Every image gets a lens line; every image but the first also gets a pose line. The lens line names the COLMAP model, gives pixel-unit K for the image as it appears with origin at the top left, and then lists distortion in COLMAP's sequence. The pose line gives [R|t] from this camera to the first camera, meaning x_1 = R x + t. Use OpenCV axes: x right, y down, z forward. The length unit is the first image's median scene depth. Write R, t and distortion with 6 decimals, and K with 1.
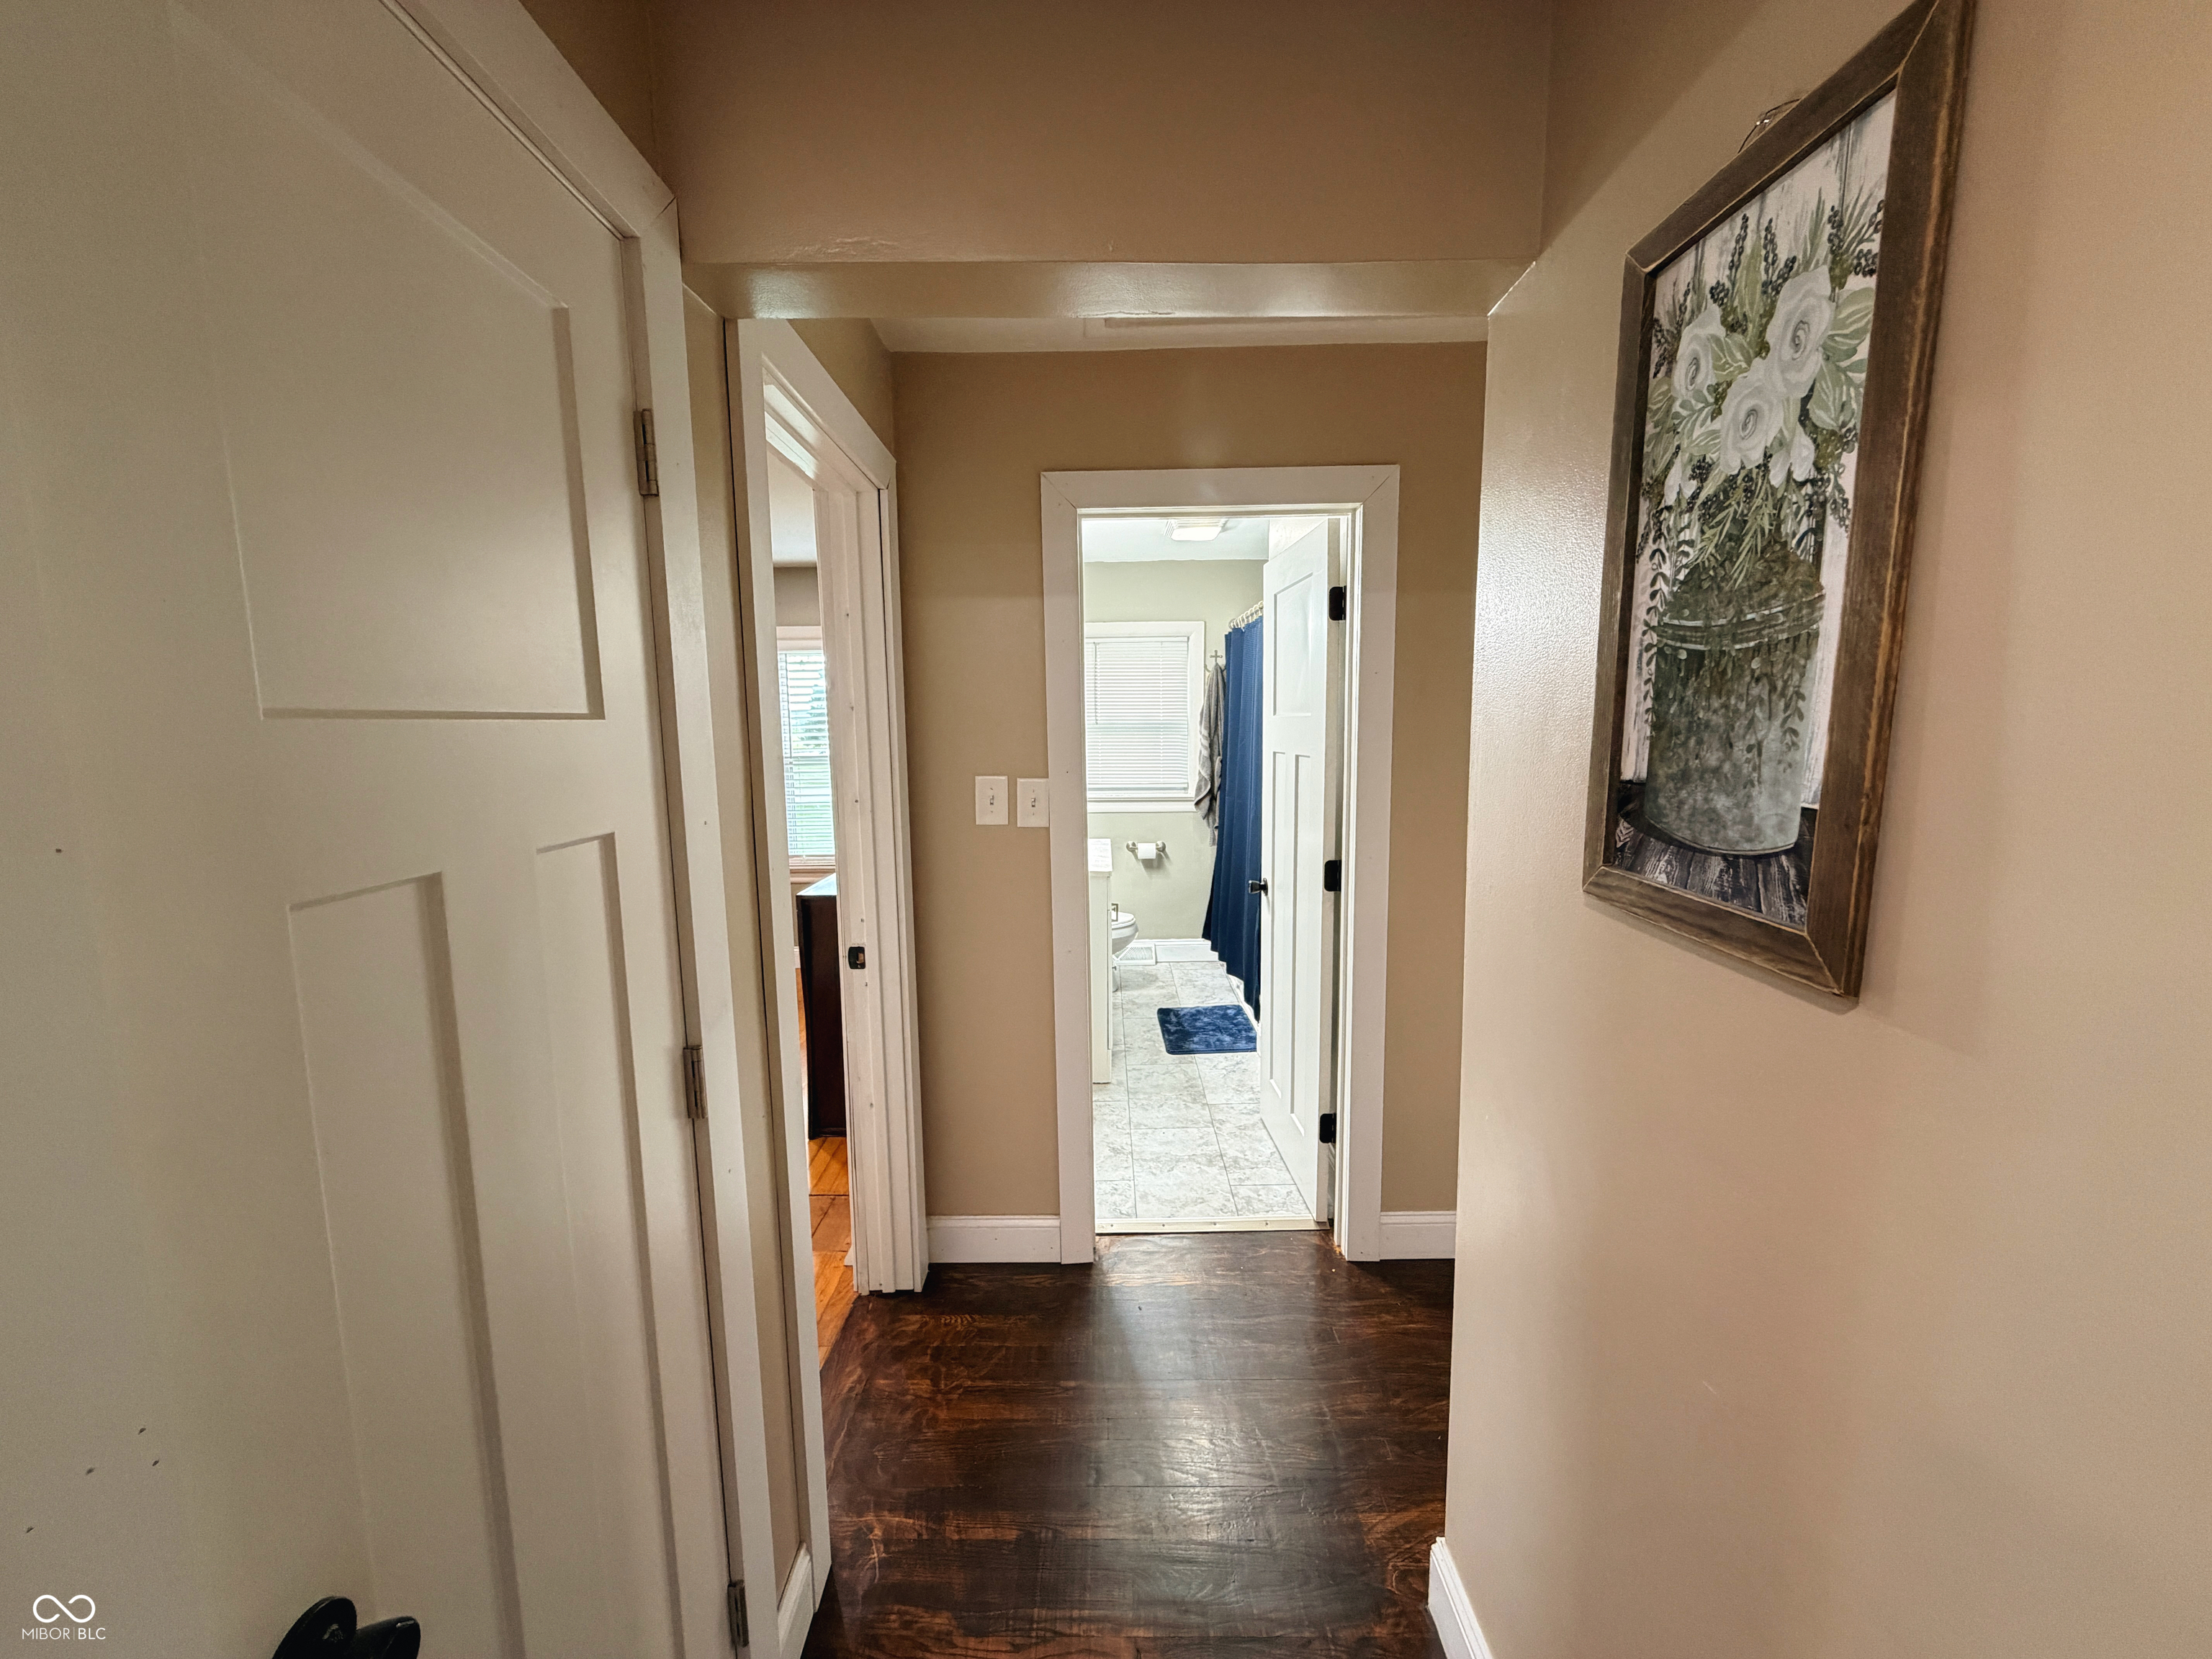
lens RADIAL K [[884.1, 0, 1097.9], [0, 884.1, 833.0], [0, 0, 1]] dist [0.001041, 0.000264]
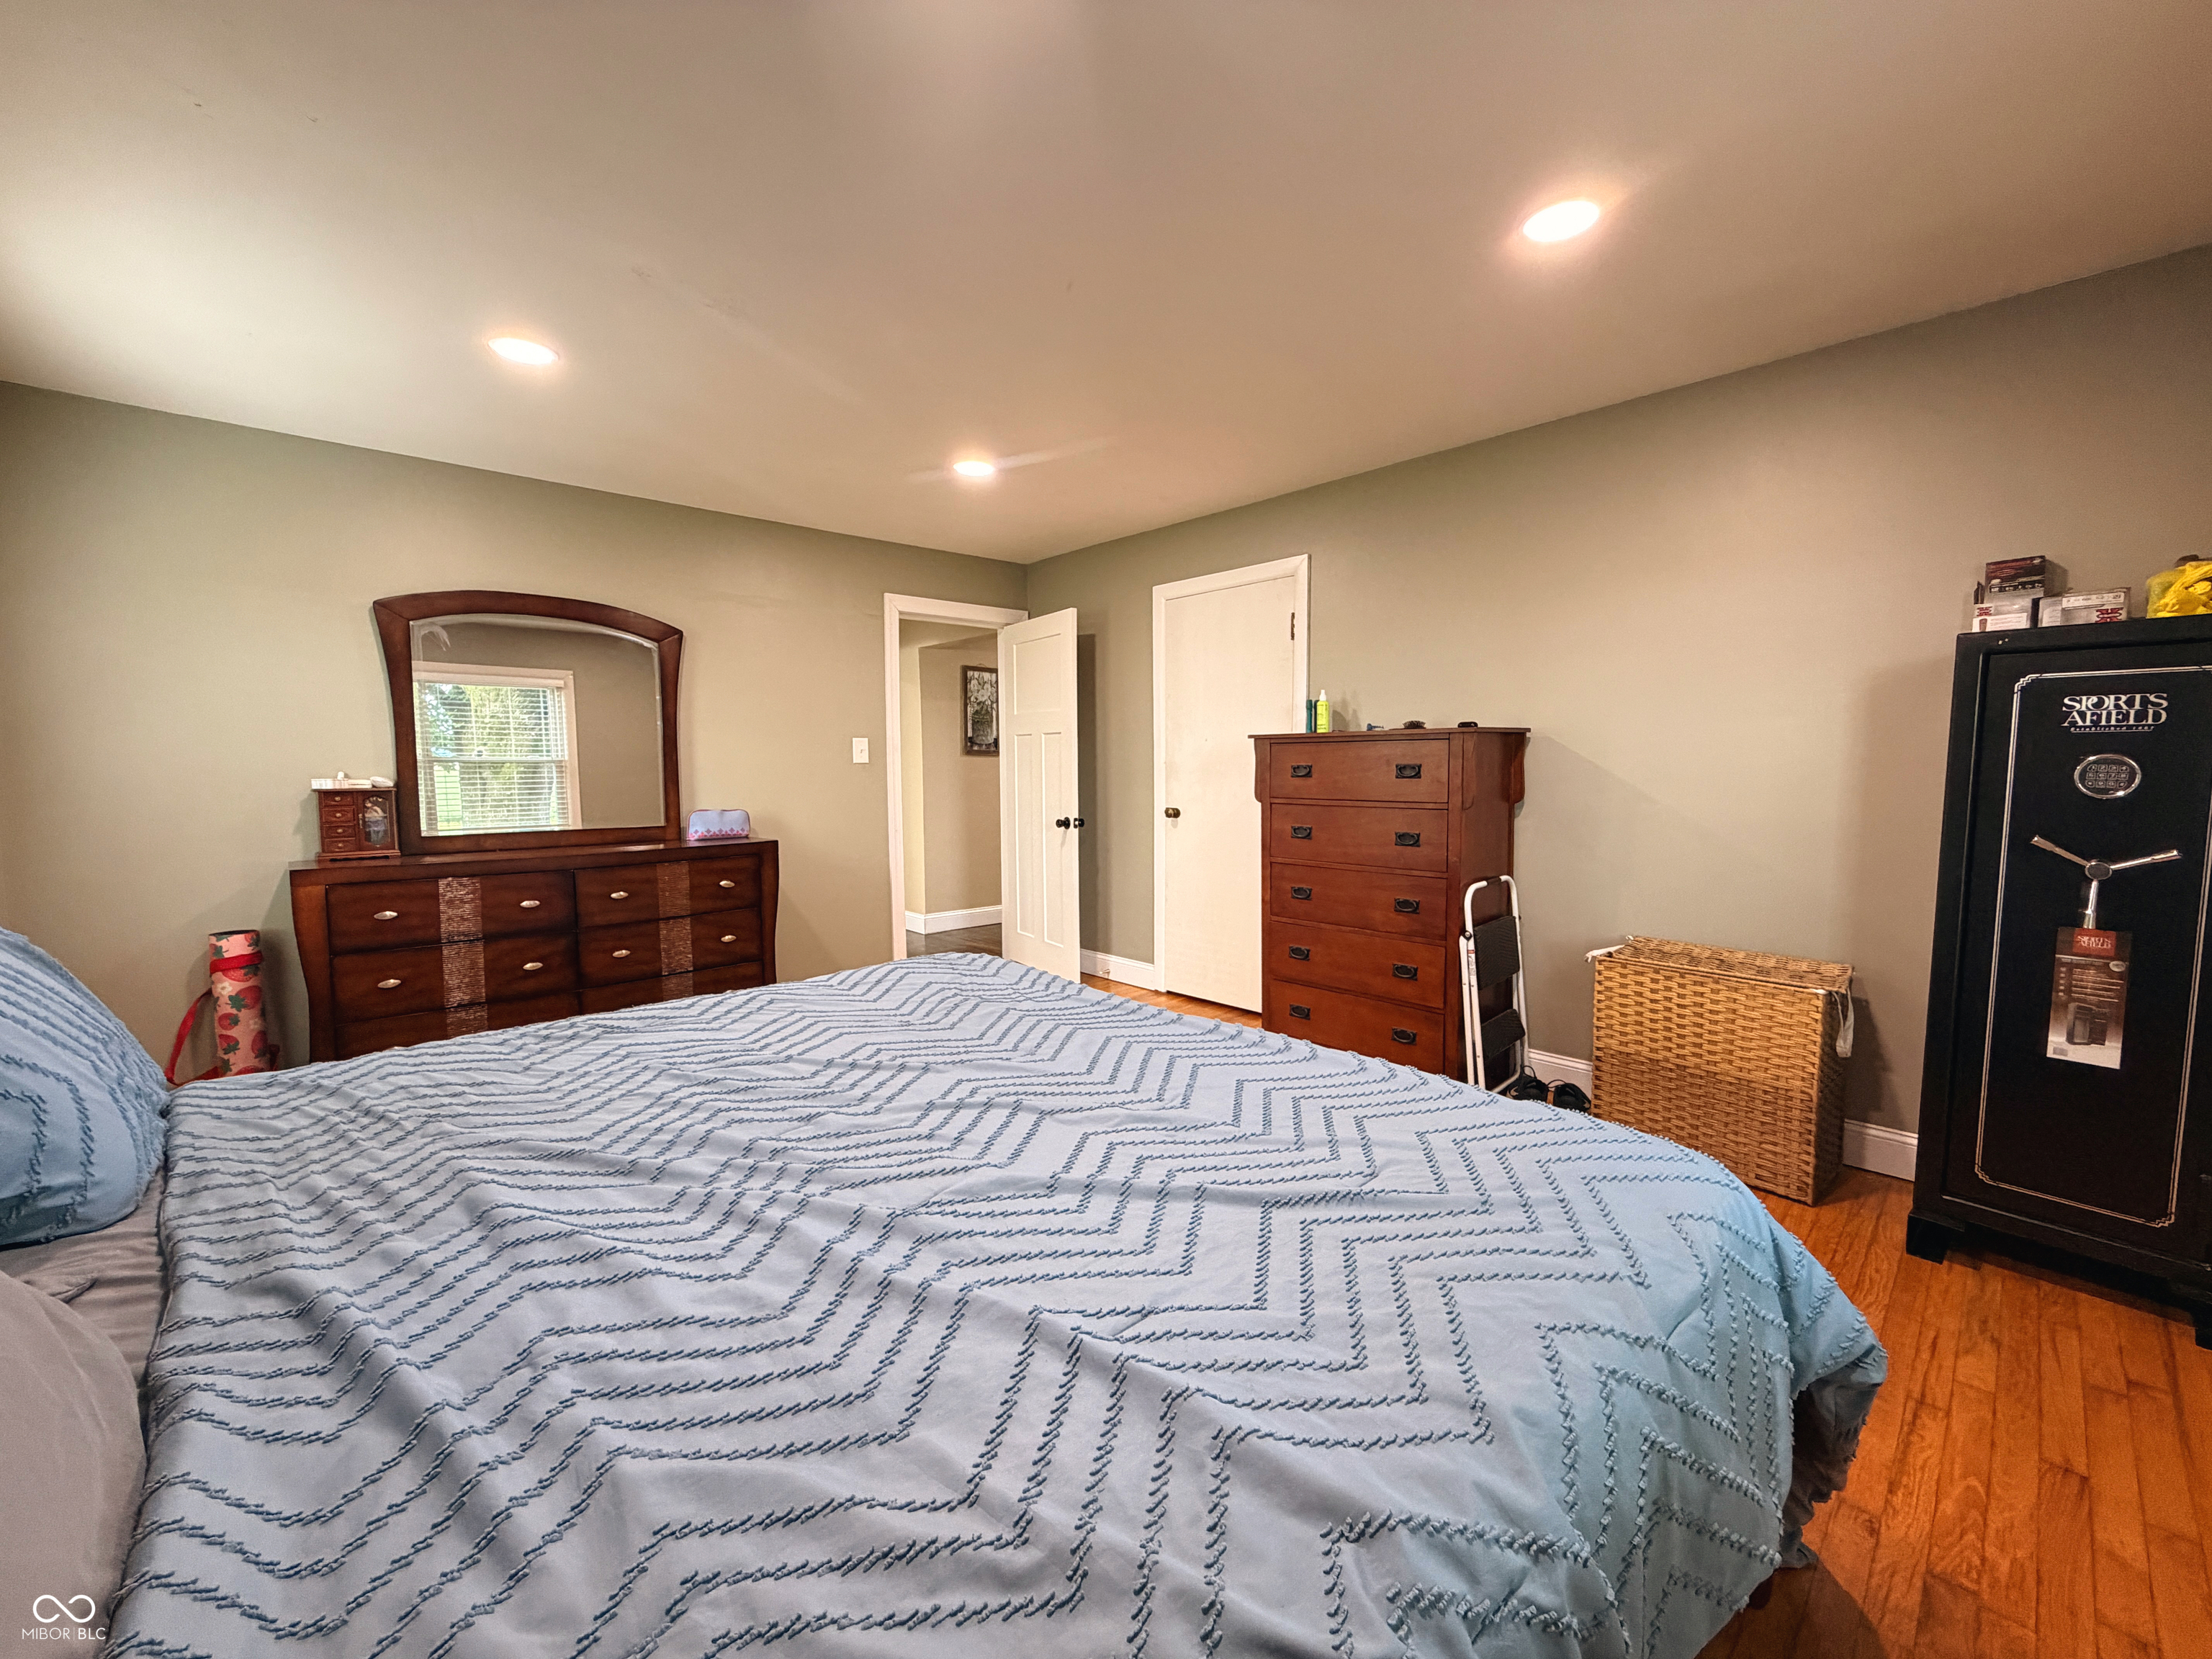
lens RADIAL K [[884.1, 0, 1097.9], [0, 884.1, 833.0], [0, 0, 1]] dist [0.001041, 0.000264]
pose [[-0.677416, -0.040665, 0.734476, -6.008847], [0.105542, 0.982767, 0.151754, -0.299635], [-0.727990, 0.180318, -0.661450, 5.668827]]
